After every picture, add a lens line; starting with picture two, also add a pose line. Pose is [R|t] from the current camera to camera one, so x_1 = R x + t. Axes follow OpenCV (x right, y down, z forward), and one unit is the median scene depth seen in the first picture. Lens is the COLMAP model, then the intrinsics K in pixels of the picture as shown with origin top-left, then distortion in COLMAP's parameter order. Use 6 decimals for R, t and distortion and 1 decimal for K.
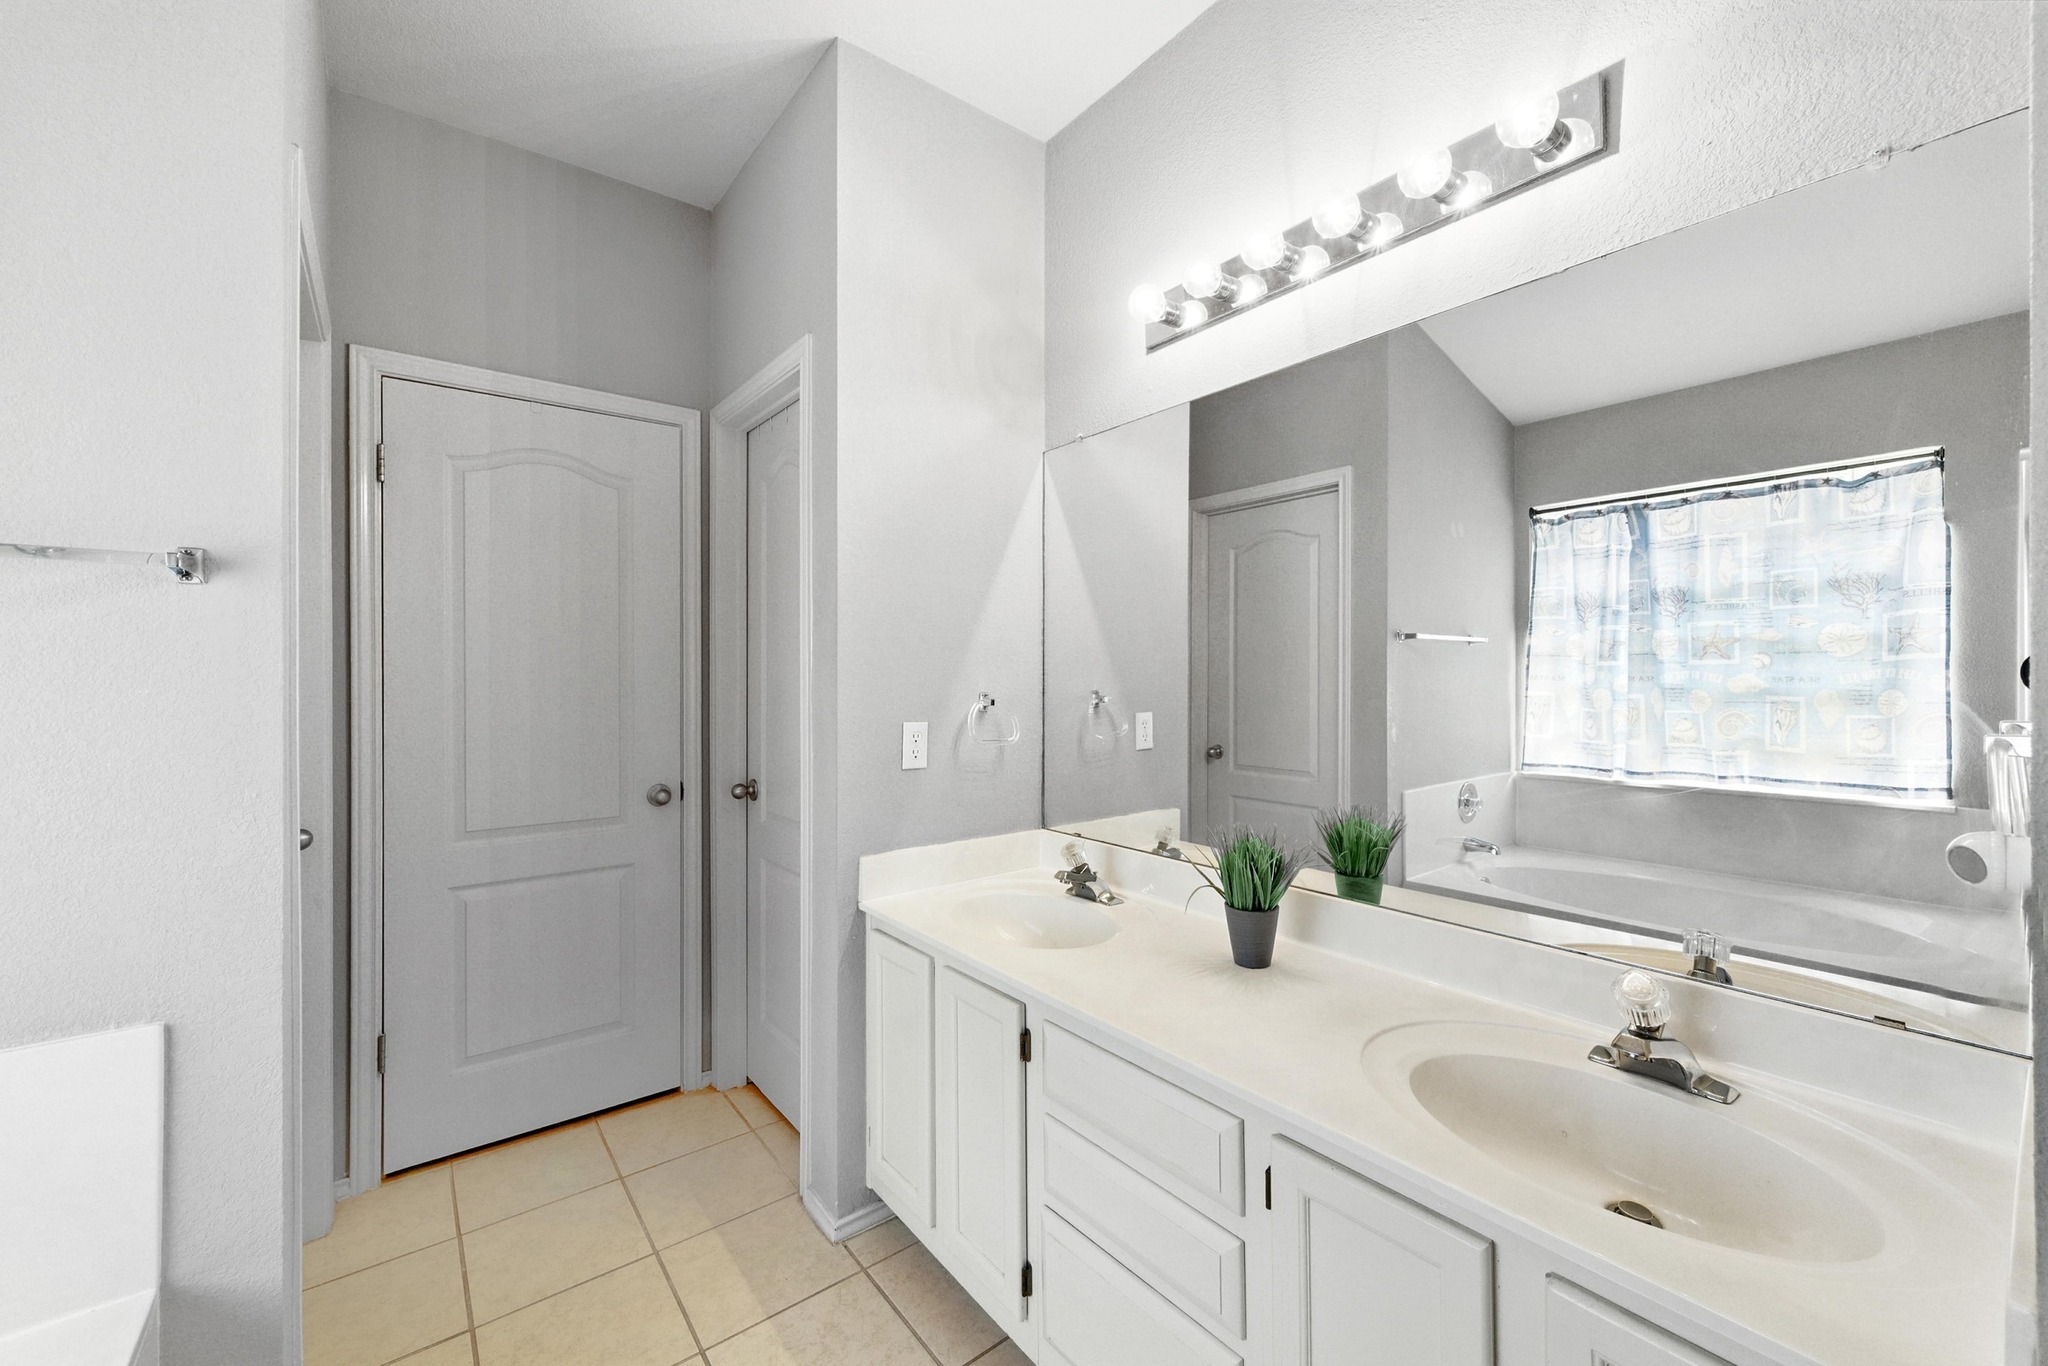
lens RADIAL K [[805.9, 0, 1021.8], [0, 805.9, 671.8], [0, 0, 1]] dist [0.009116, -0.000096]
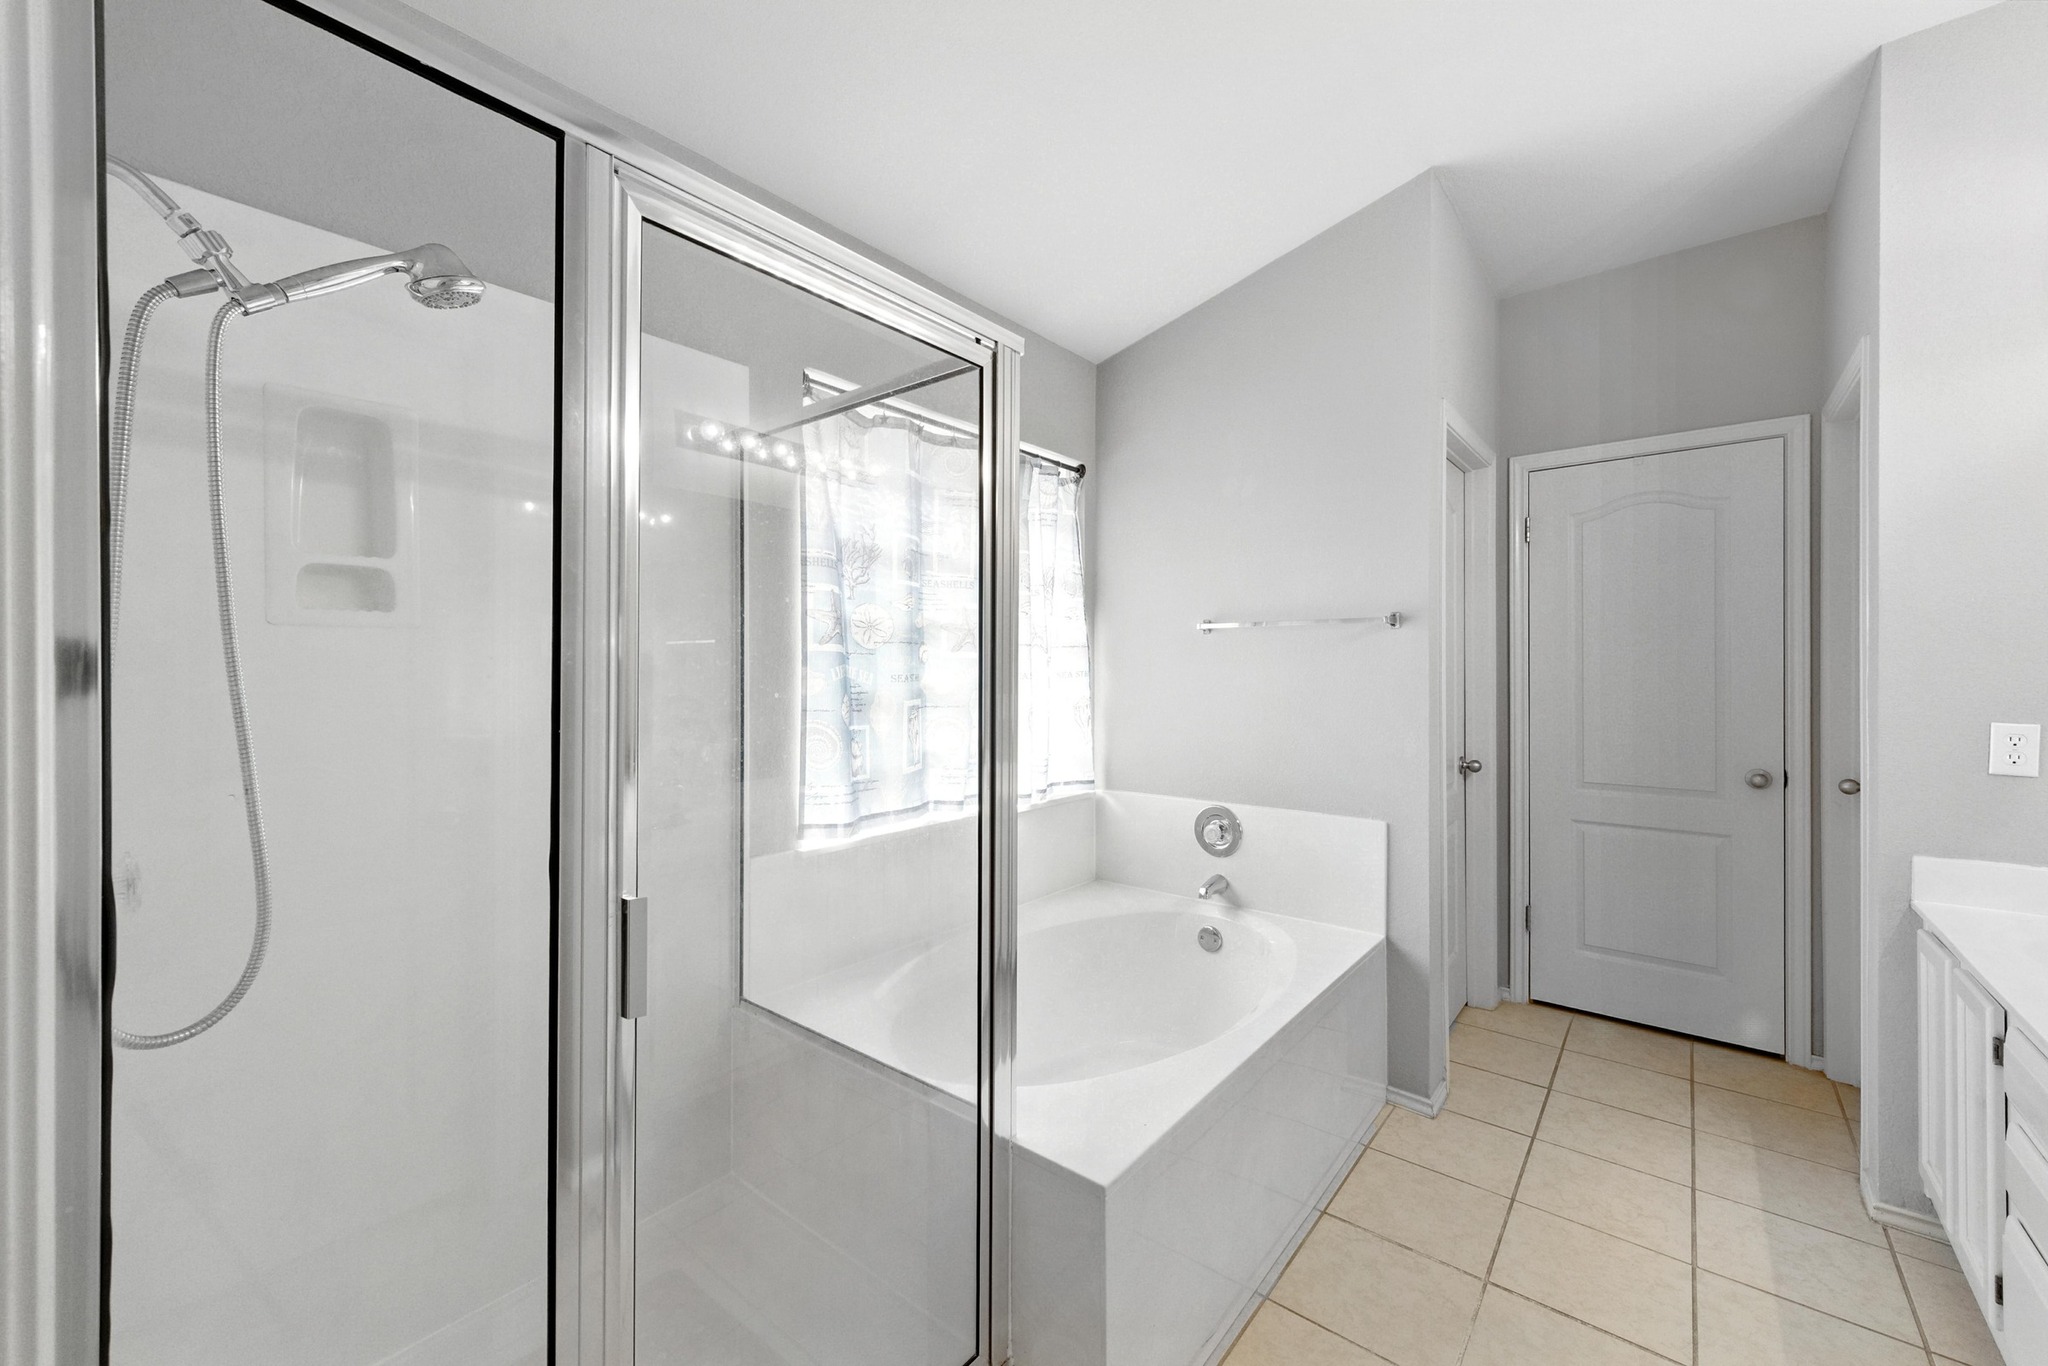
lens RADIAL K [[805.9, 0, 1024.7], [0, 805.9, 674.8], [0, 0, 1]] dist [0.009116, -0.000096]
pose [[0.215249, 0.009423, -0.976514, 0.500335], [0.003171, 0.999941, 0.010348, -0.004225], [0.976554, -0.005323, 0.215207, -0.253501]]
